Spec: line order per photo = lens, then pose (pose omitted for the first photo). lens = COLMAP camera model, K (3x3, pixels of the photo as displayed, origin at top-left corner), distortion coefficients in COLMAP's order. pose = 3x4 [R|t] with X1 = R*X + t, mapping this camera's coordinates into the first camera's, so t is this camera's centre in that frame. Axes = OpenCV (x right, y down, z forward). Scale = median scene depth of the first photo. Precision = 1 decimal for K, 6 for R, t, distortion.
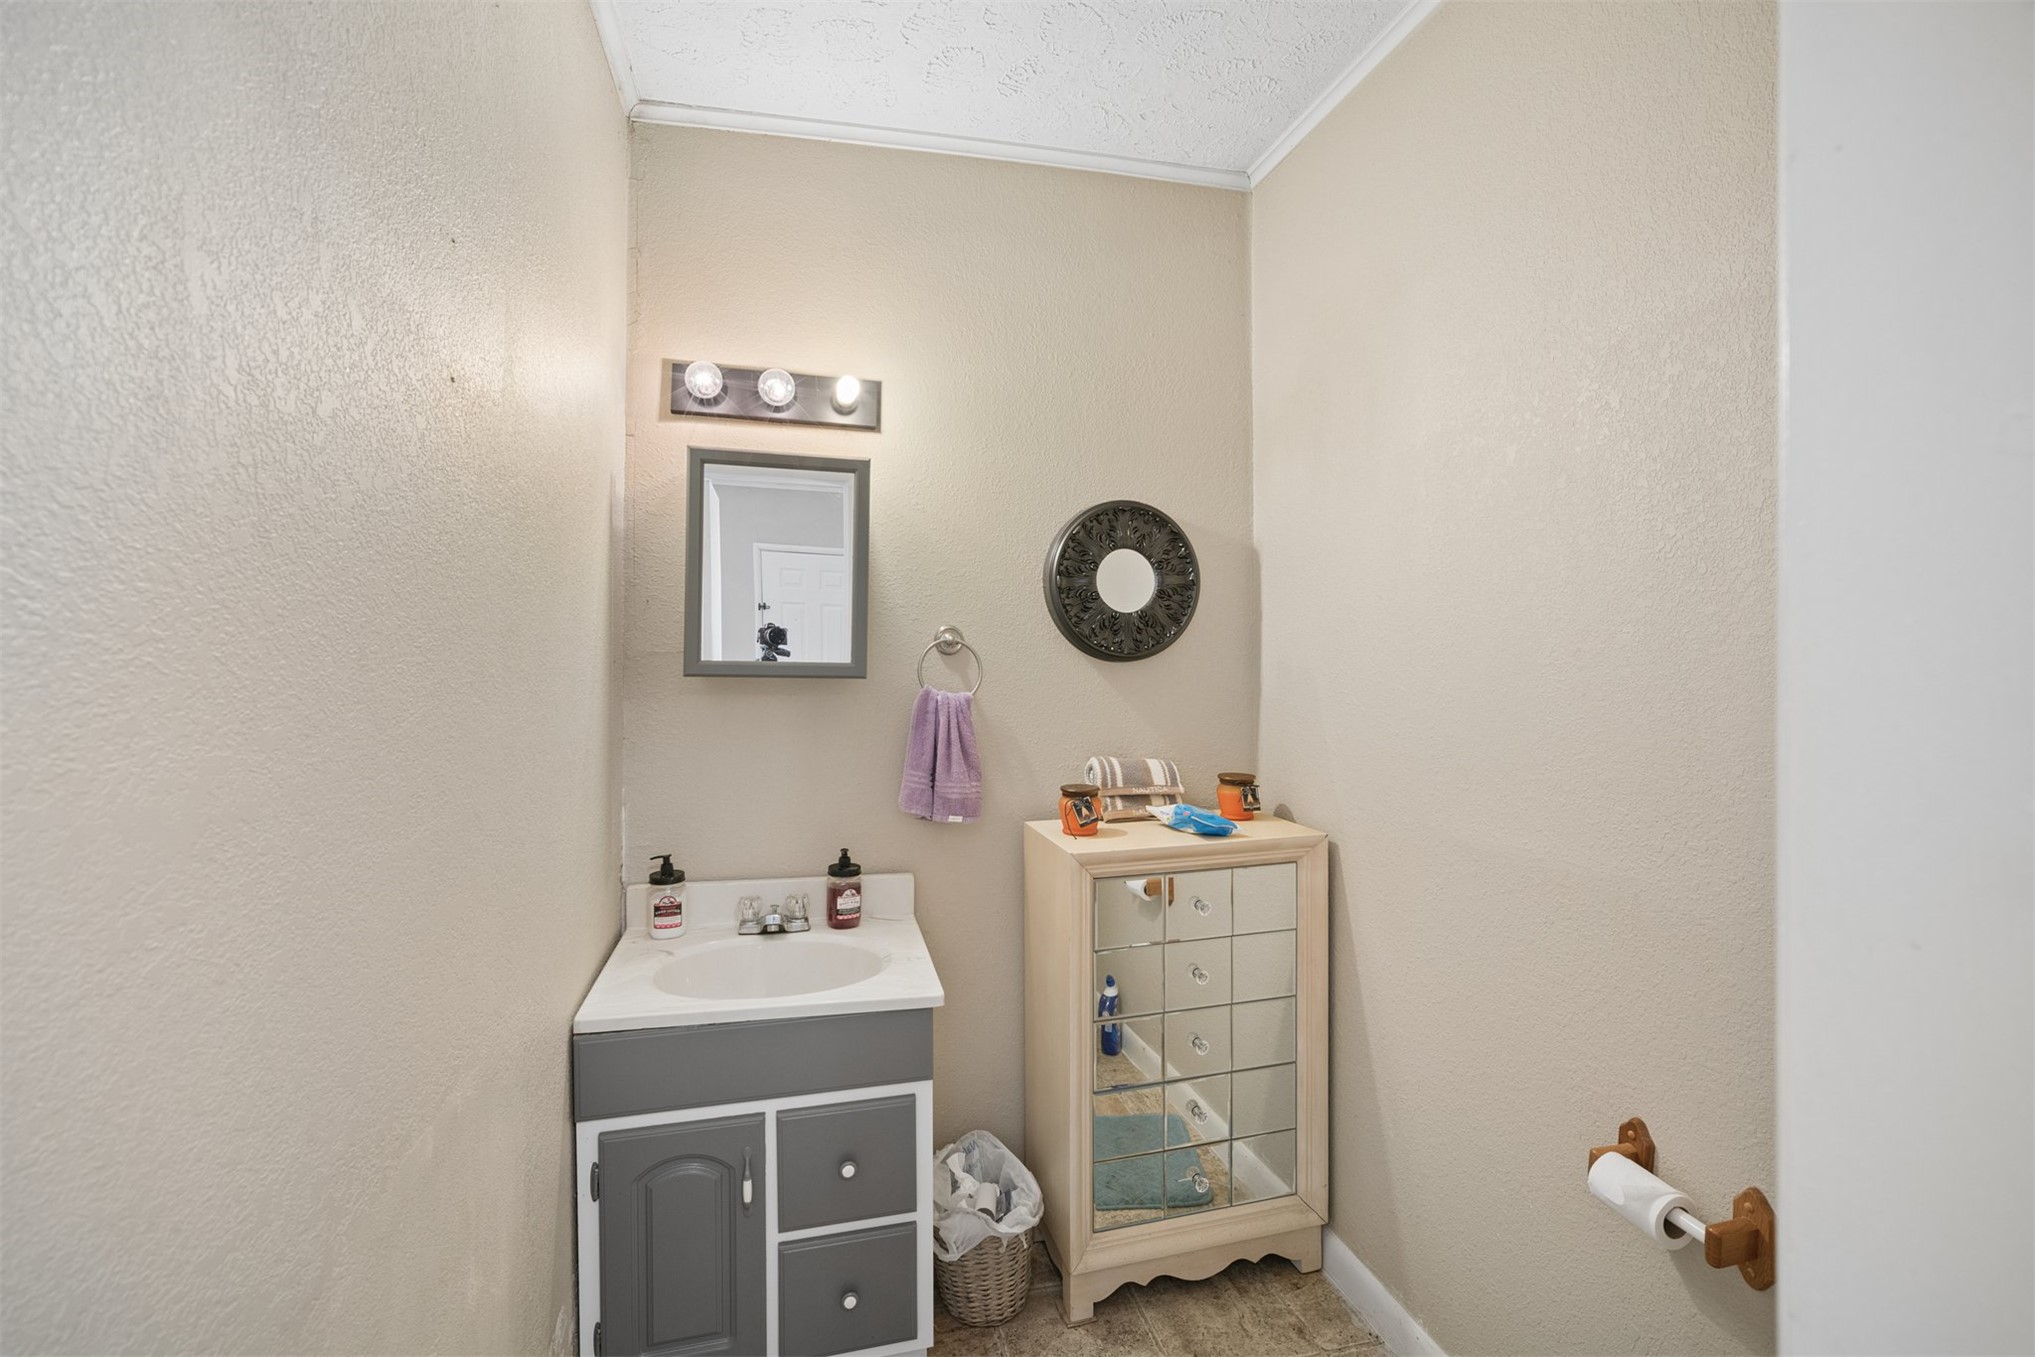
lens RADIAL K [[875.1, 0, 1004.1], [0, 875.1, 664.6], [0, 0, 1]] dist [-0.020436, 0.010904]
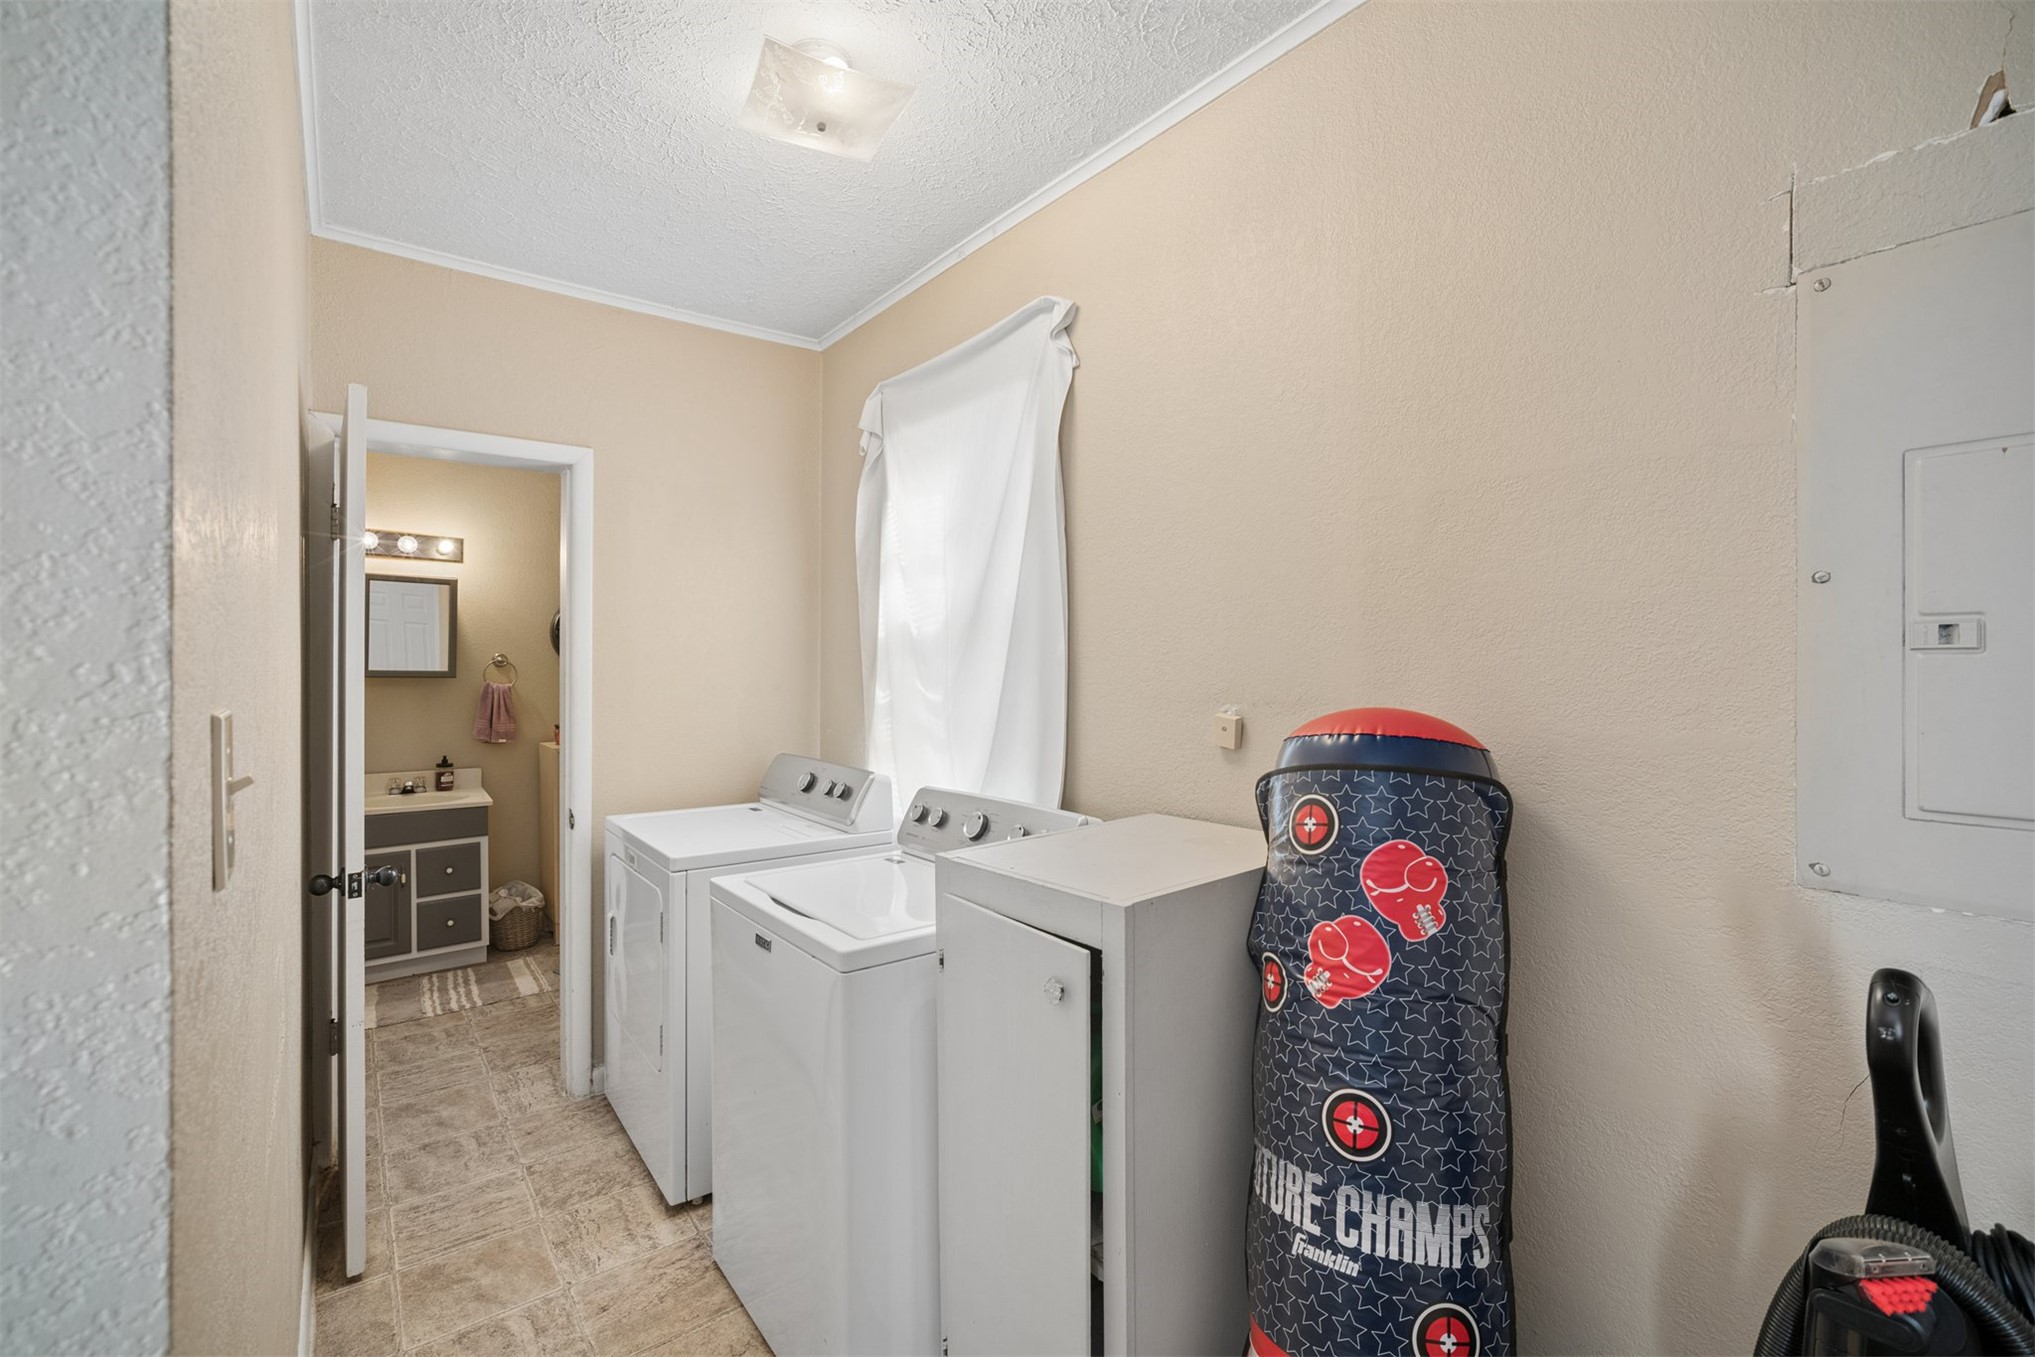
lens RADIAL K [[875.1, 0, 1004.1], [0, 875.1, 664.6], [0, 0, 1]] dist [-0.020436, 0.010904]
pose [[0.912712, -0.003275, 0.408589, 0.214023], [0.010277, 0.999836, -0.014942, 0.029991], [-0.408473, 0.017837, 0.912596, -1.608697]]
